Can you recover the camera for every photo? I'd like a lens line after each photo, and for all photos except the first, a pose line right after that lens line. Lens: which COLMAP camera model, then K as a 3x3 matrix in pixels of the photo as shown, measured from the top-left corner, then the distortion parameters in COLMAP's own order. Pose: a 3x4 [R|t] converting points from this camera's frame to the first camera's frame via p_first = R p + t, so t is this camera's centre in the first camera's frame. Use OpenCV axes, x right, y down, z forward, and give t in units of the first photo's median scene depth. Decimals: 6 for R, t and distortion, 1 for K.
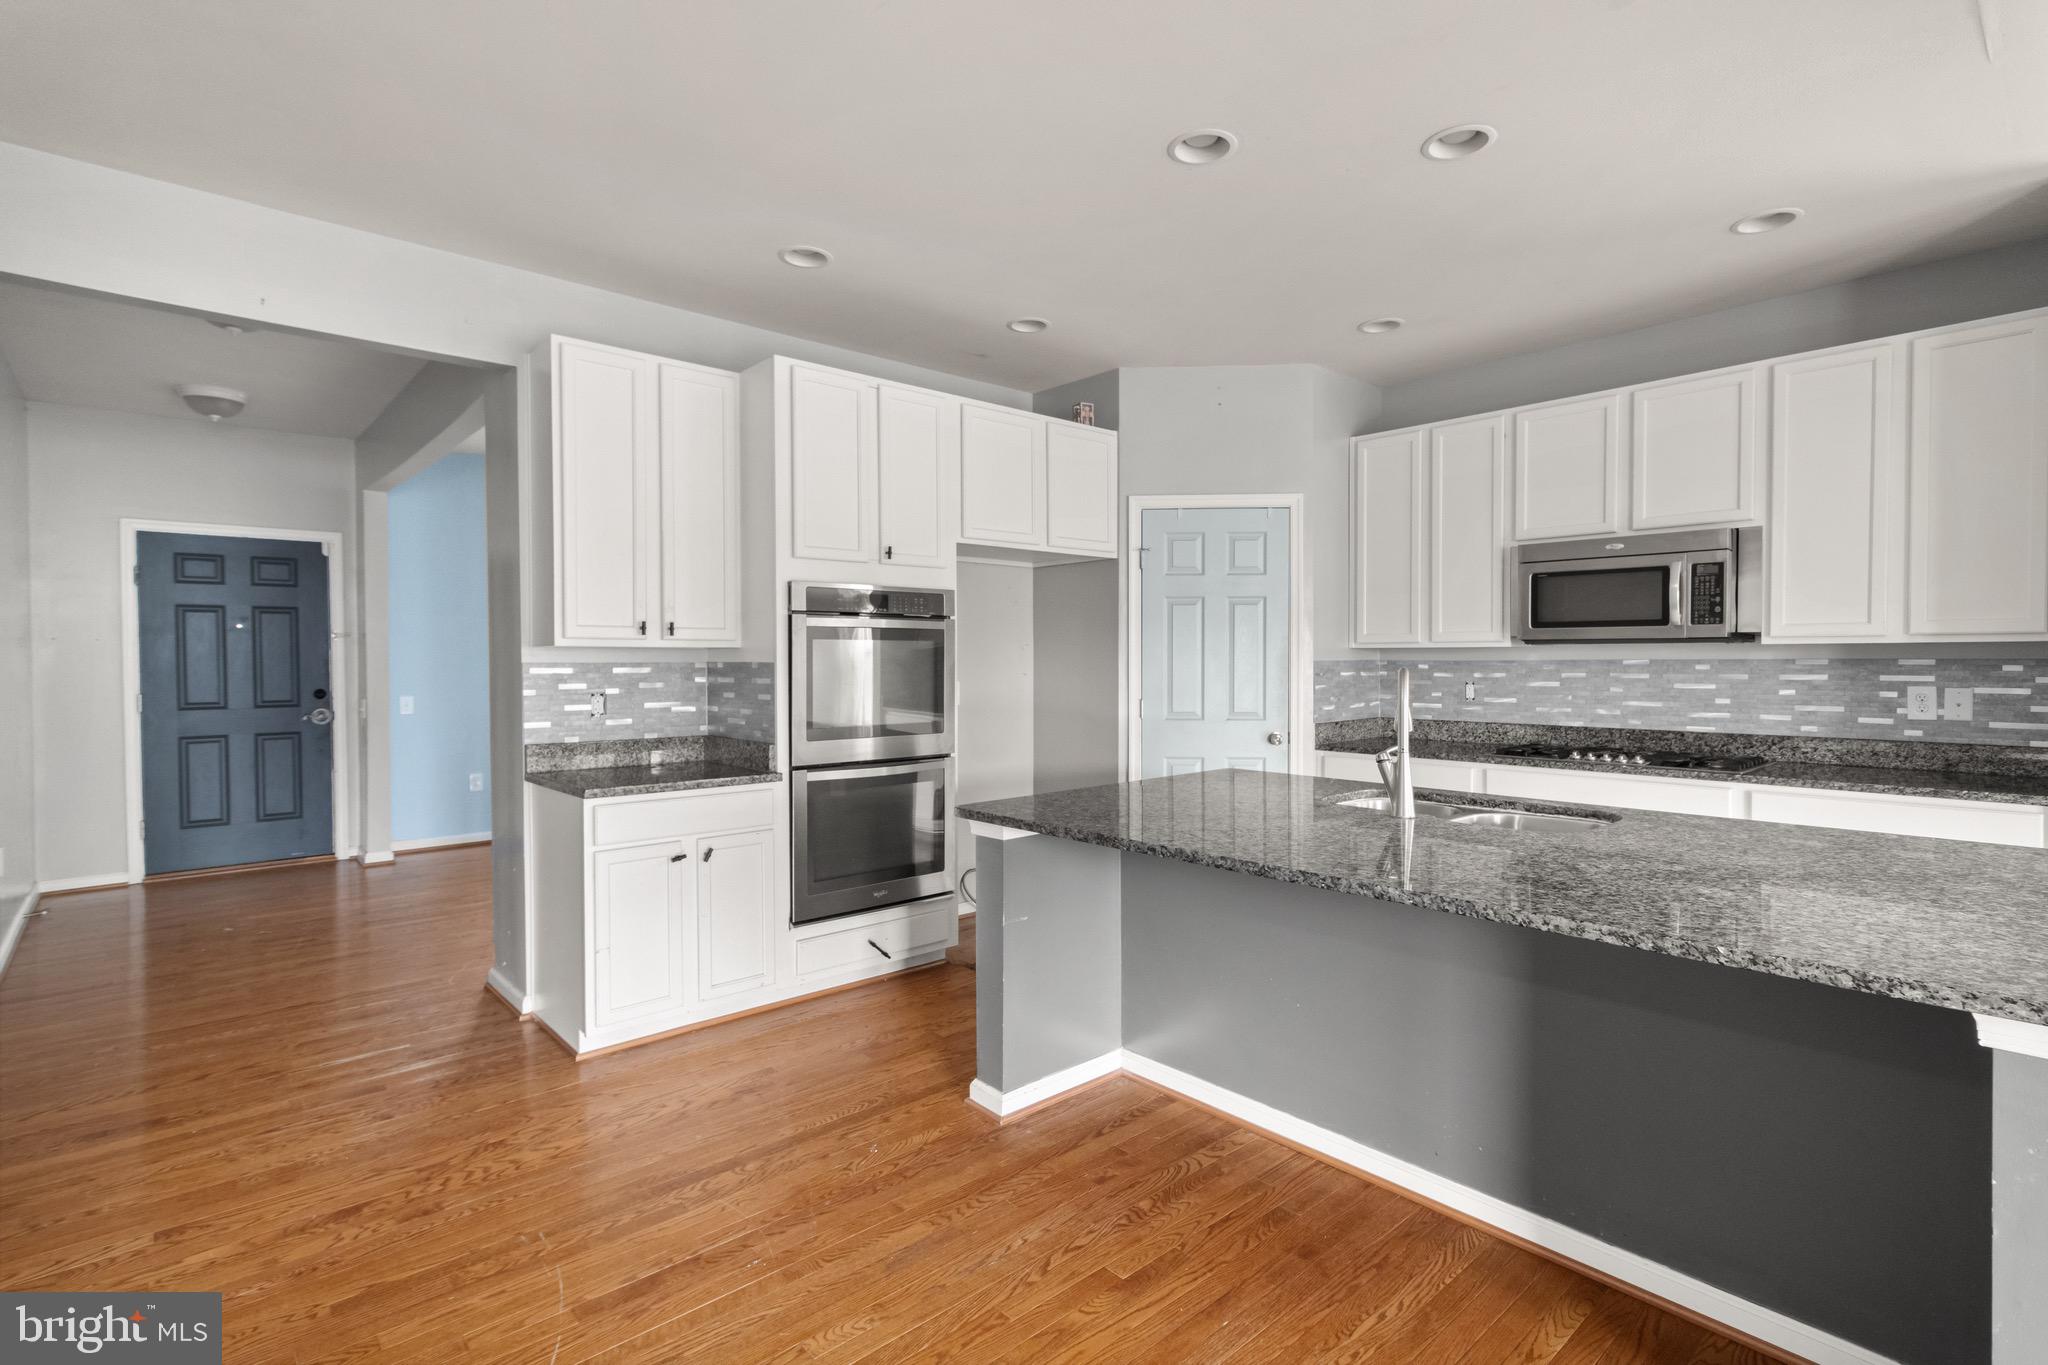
lens RADIAL K [[980.9, 0, 1022.0], [0, 980.9, 673.8], [0, 0, 1]] dist [0.012295, 0.000617]
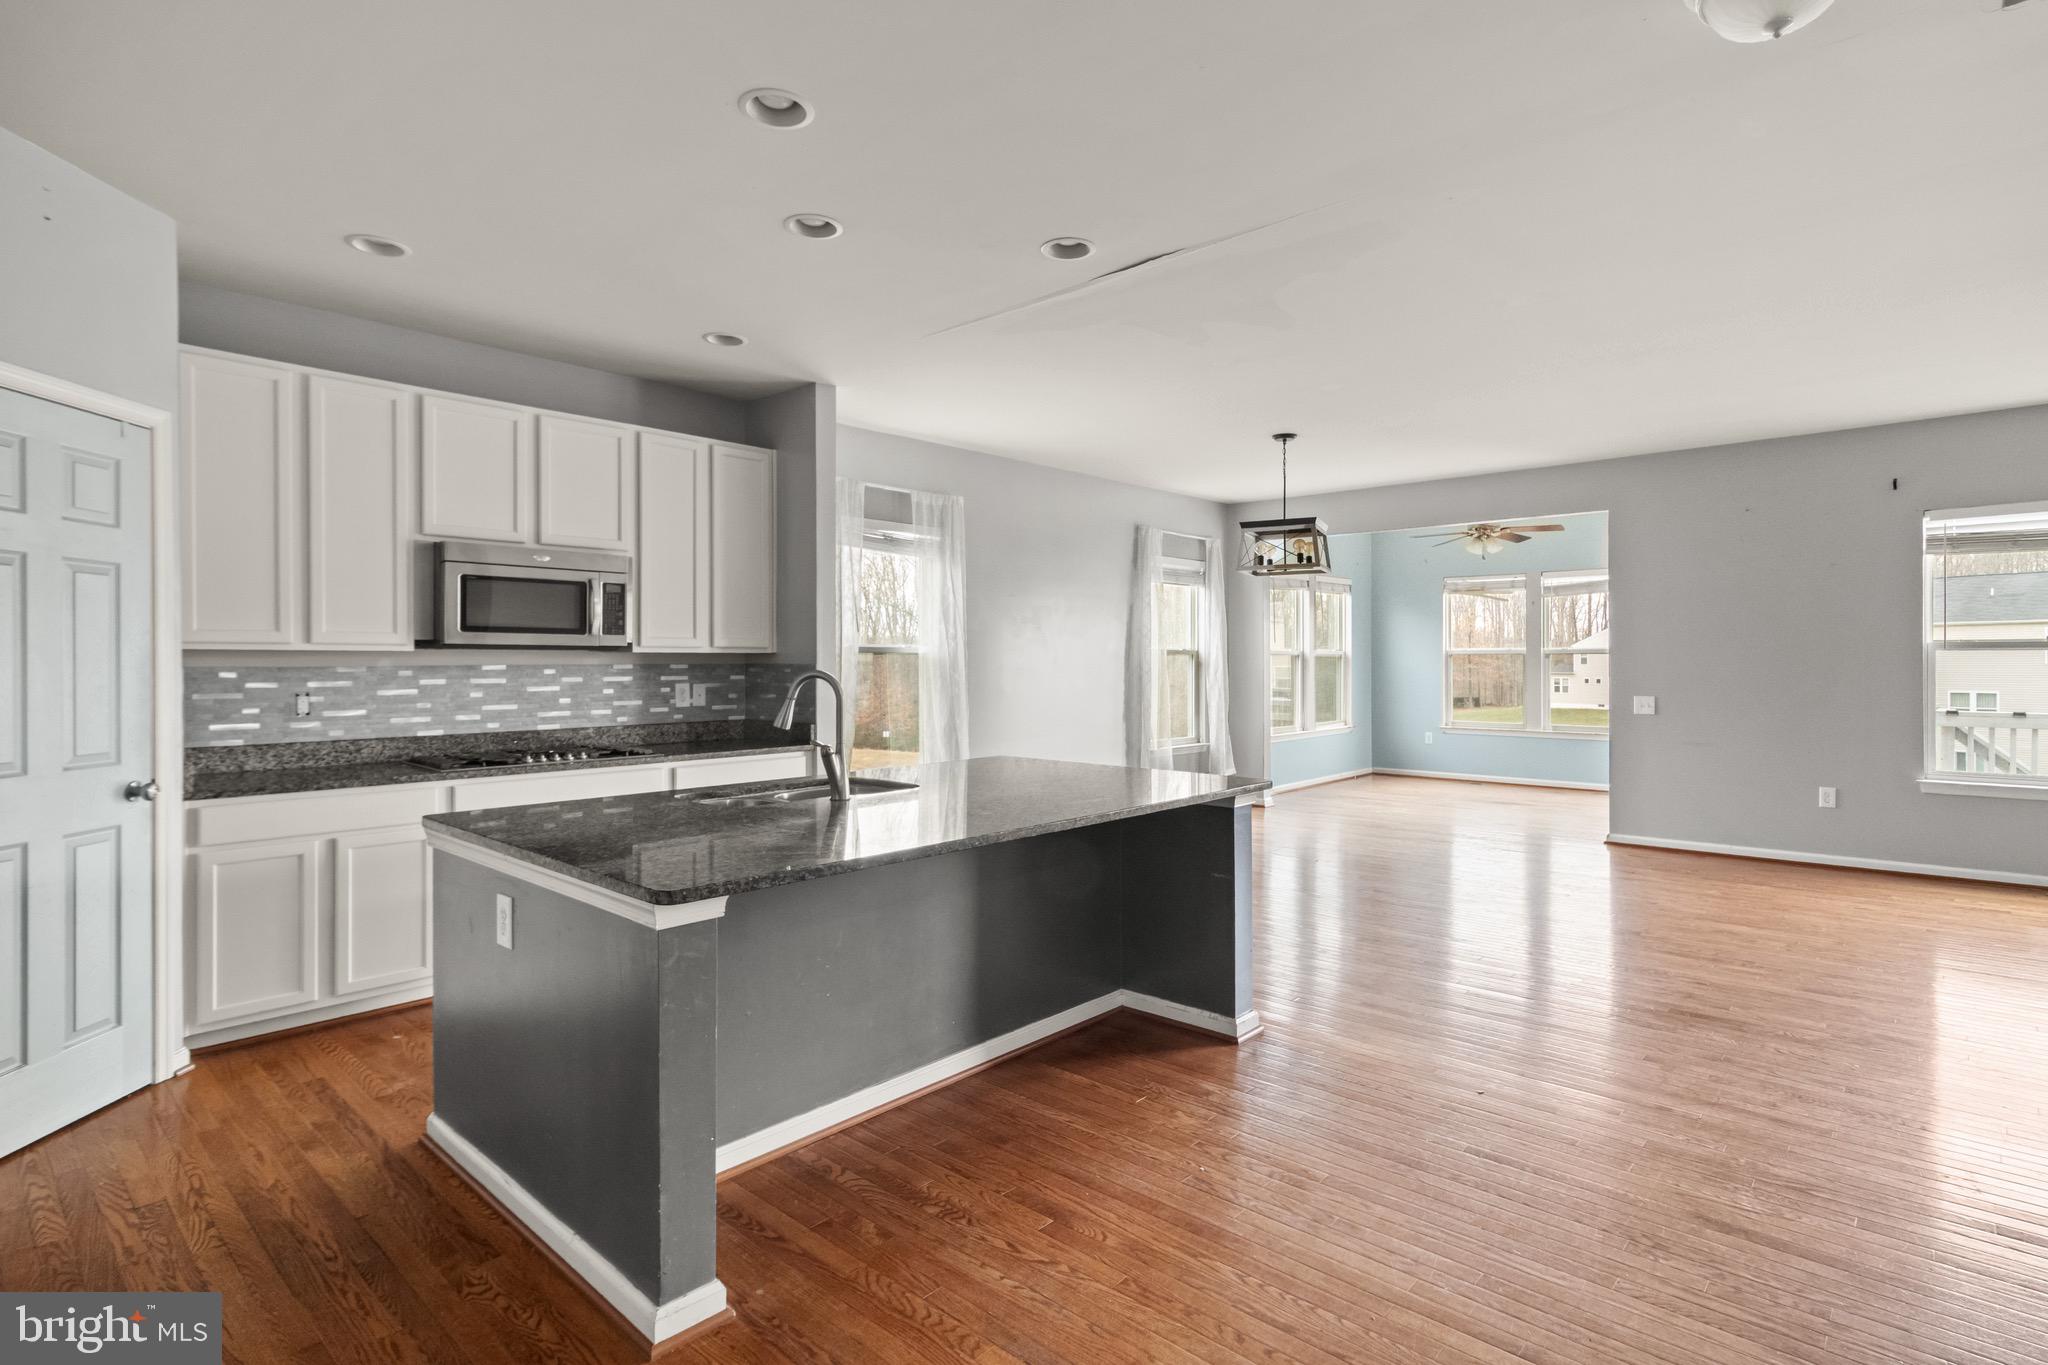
lens RADIAL K [[1010.8, 0, 1043.2], [0, 1010.8, 653.0], [0, 0, 1]] dist [0.010968, 0.000167]
pose [[-0.108303, 0.011792, 0.994048, -0.548025], [0.018476, 0.999781, -0.009847, -0.006549], [-0.993946, 0.017299, -0.108497, 0.594889]]
